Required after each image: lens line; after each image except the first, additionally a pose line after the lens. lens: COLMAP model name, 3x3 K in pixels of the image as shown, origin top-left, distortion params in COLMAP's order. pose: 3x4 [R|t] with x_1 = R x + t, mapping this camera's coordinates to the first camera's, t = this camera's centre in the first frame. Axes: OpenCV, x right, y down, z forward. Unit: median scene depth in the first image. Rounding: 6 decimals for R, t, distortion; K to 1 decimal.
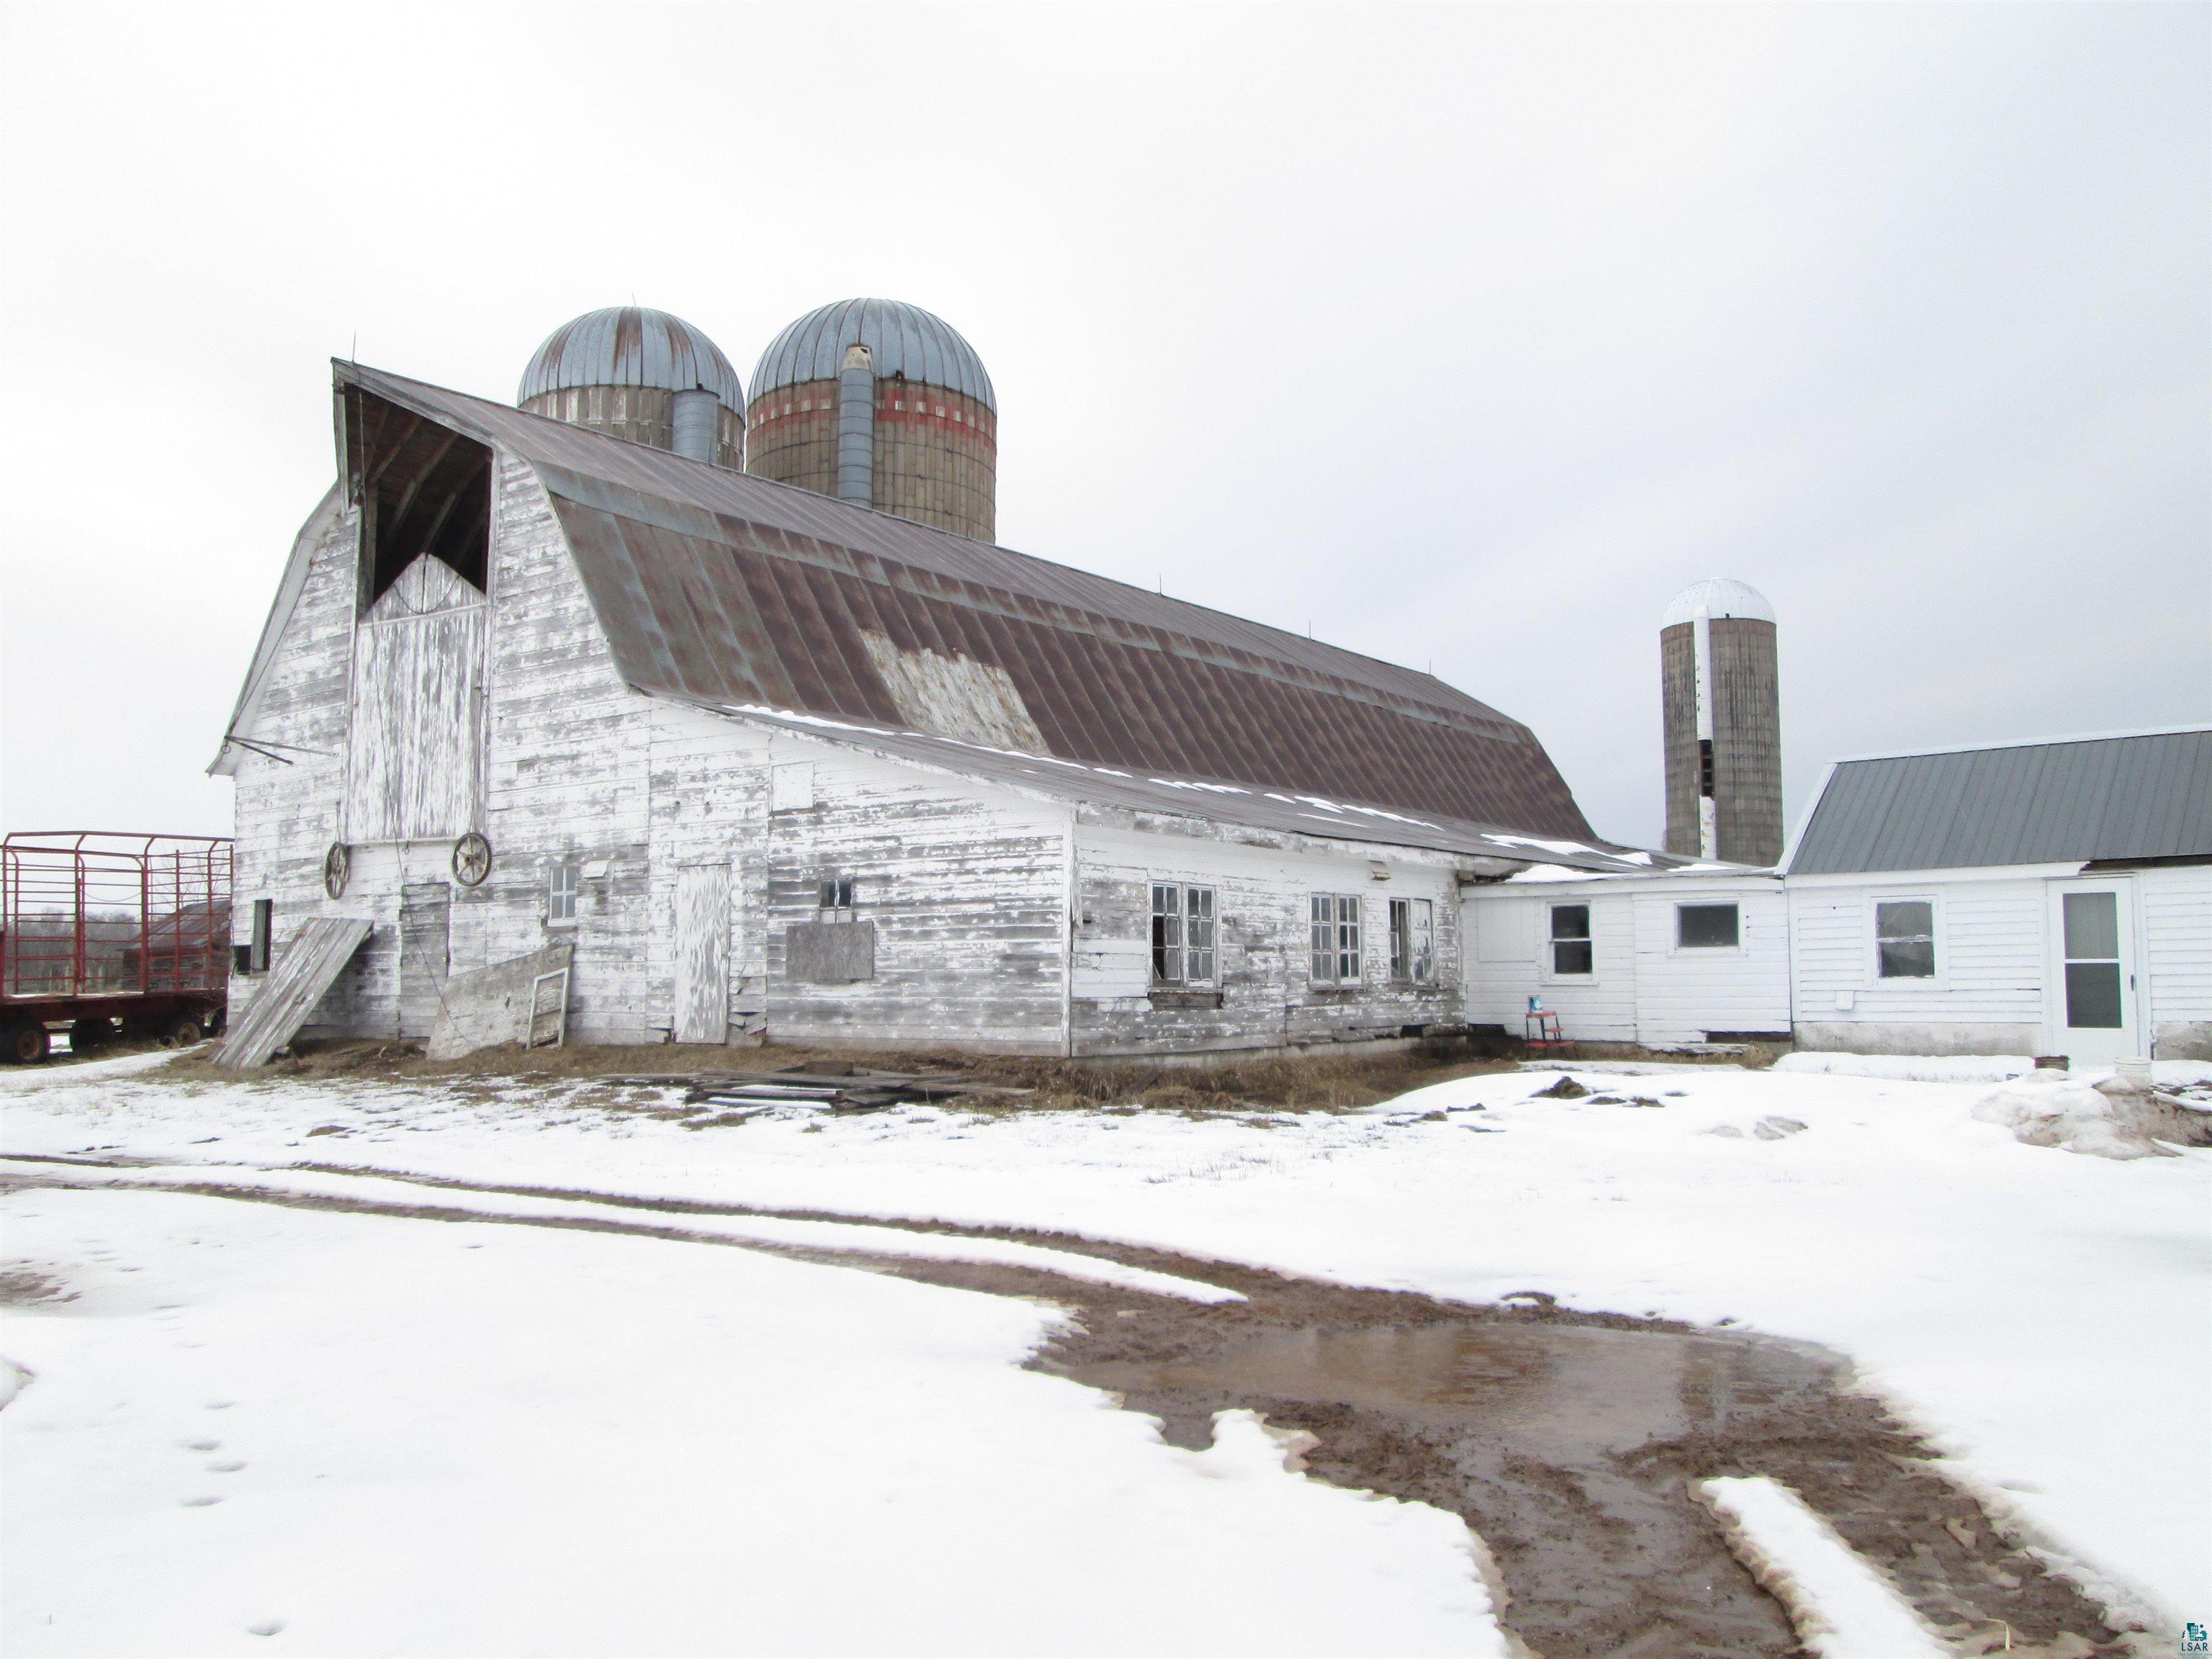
lens RADIAL K [[1814.3, 0, 1116.7], [0, 1814.3, 829.6], [0, 0, 1]] dist [-0.059173, 0.025310]
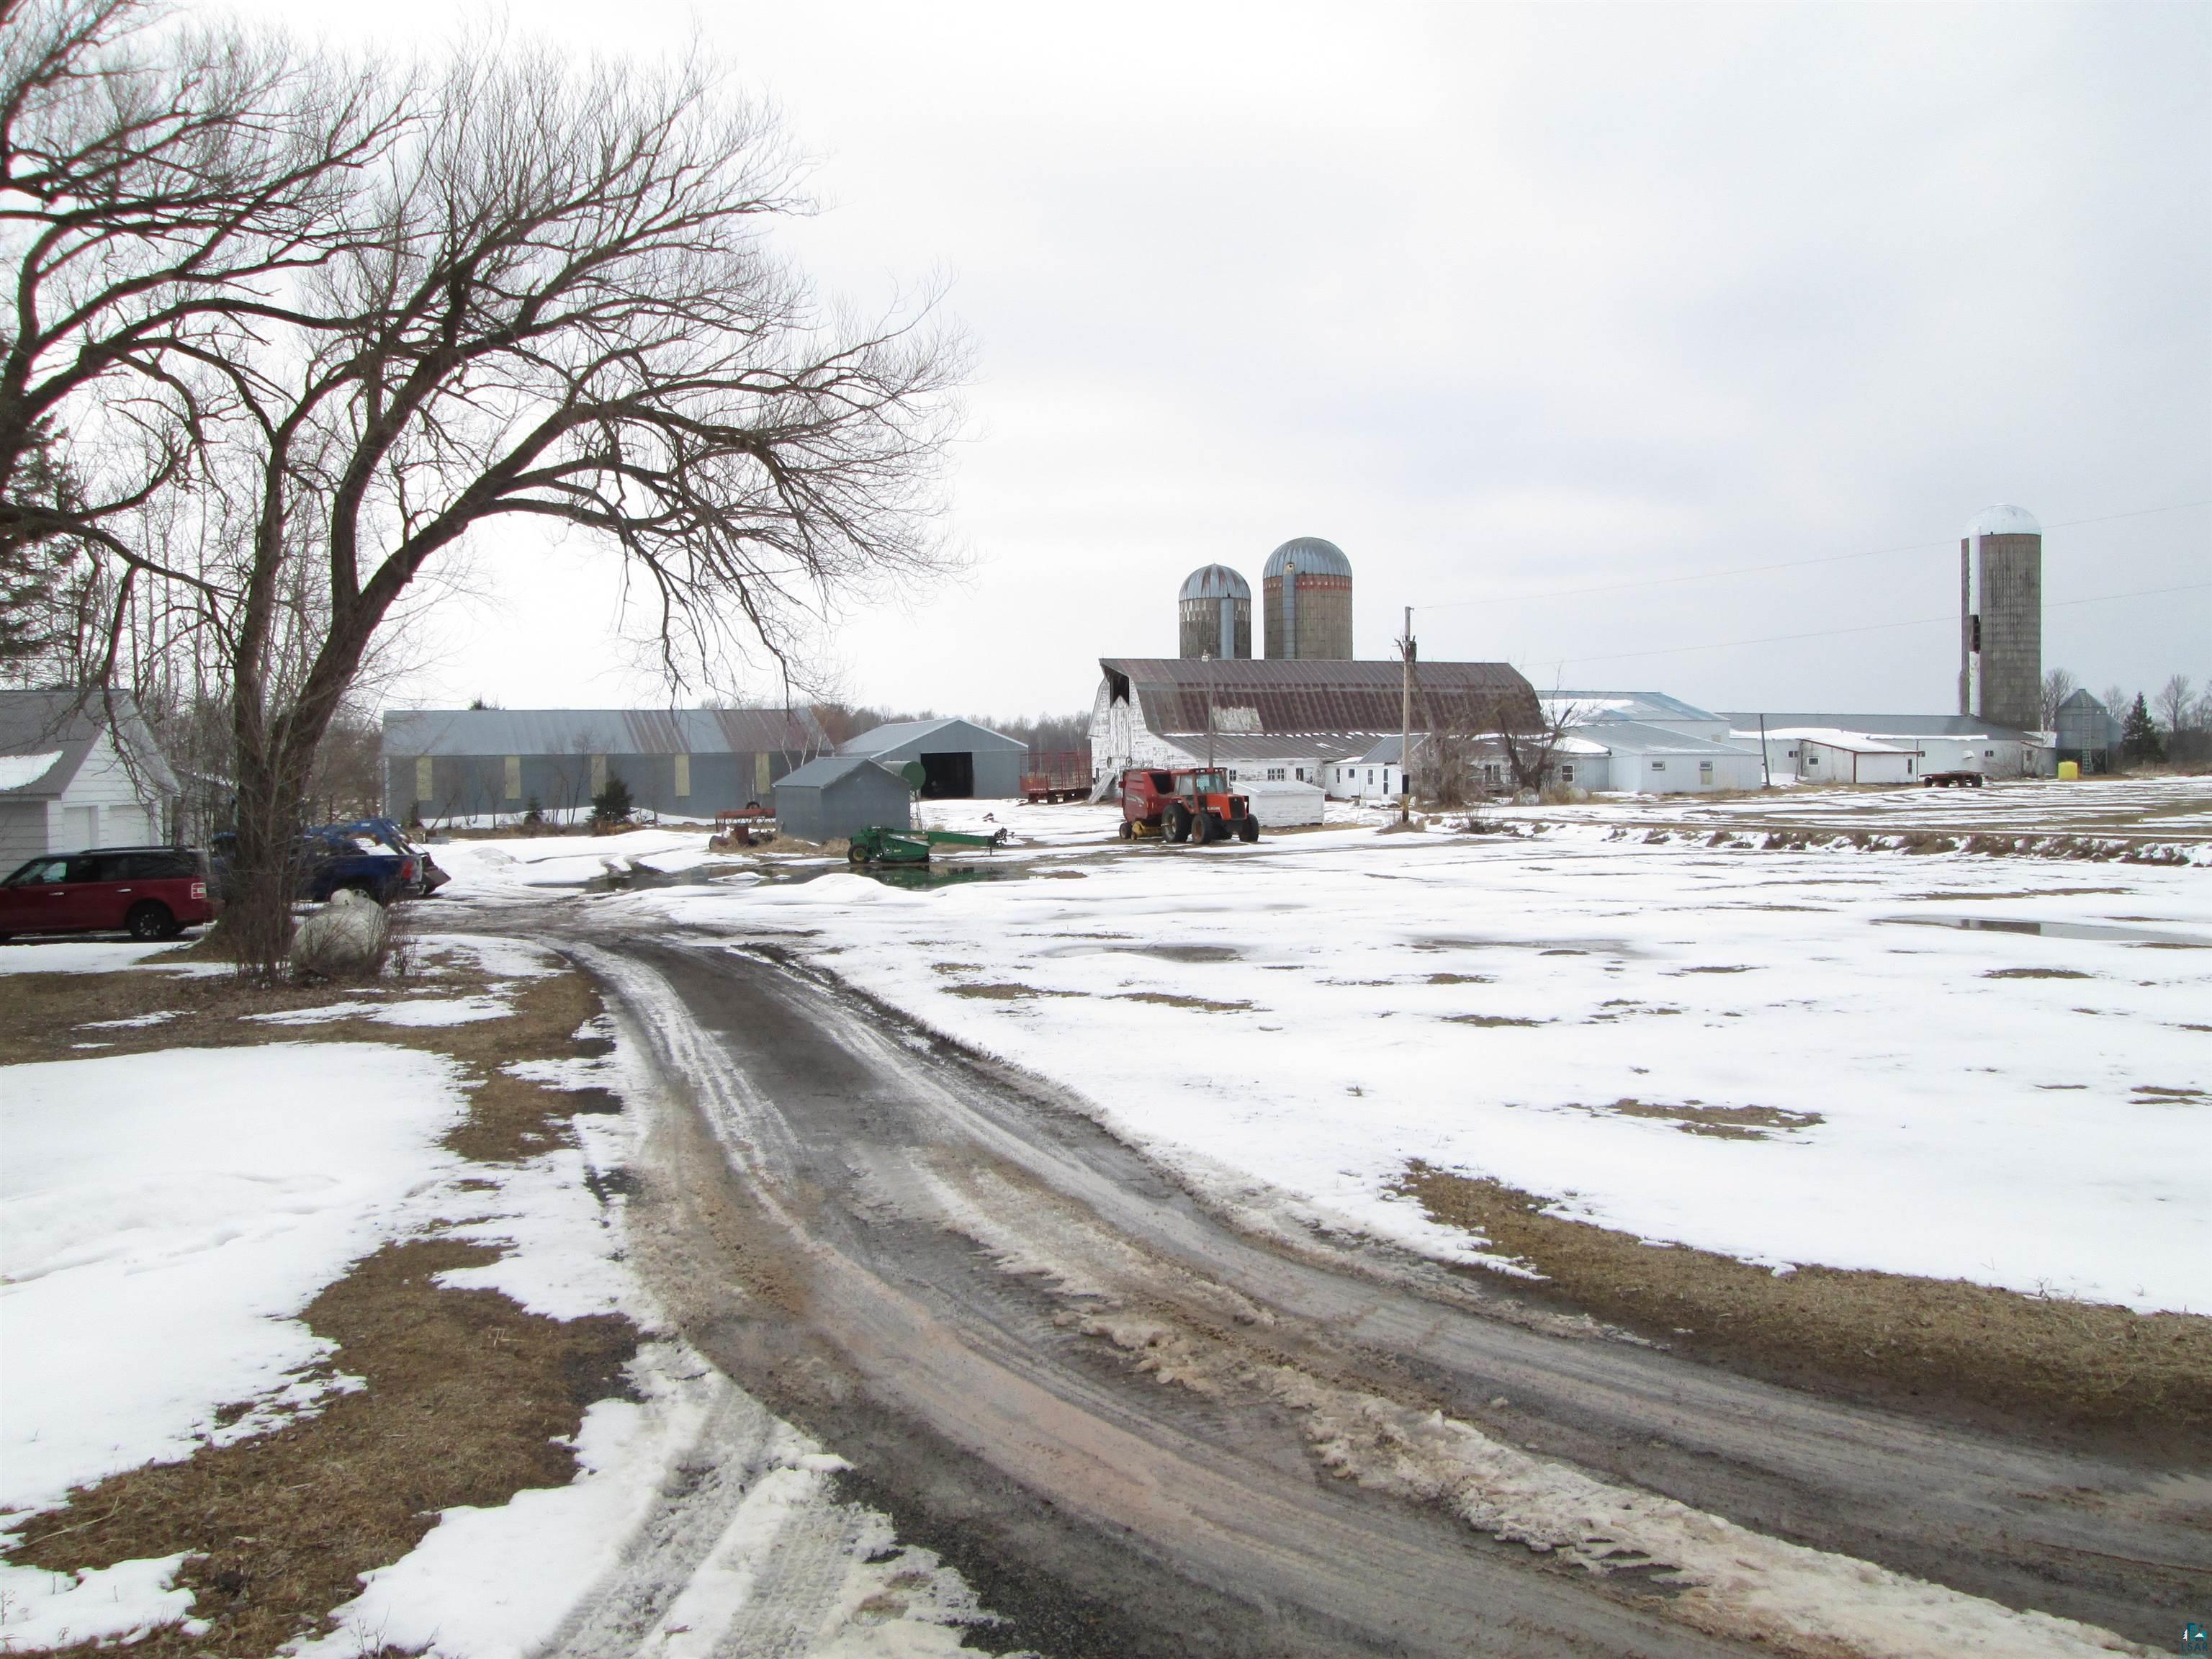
lens RADIAL K [[1814.3, 0, 1116.7], [0, 1814.3, 829.6], [0, 0, 1]] dist [-0.059173, 0.025310]
pose [[0.866738, 0.004760, -0.498741, 1.720644], [0.056217, 0.992650, 0.107171, -0.274499], [0.495586, -0.120926, 0.860100, -2.722988]]
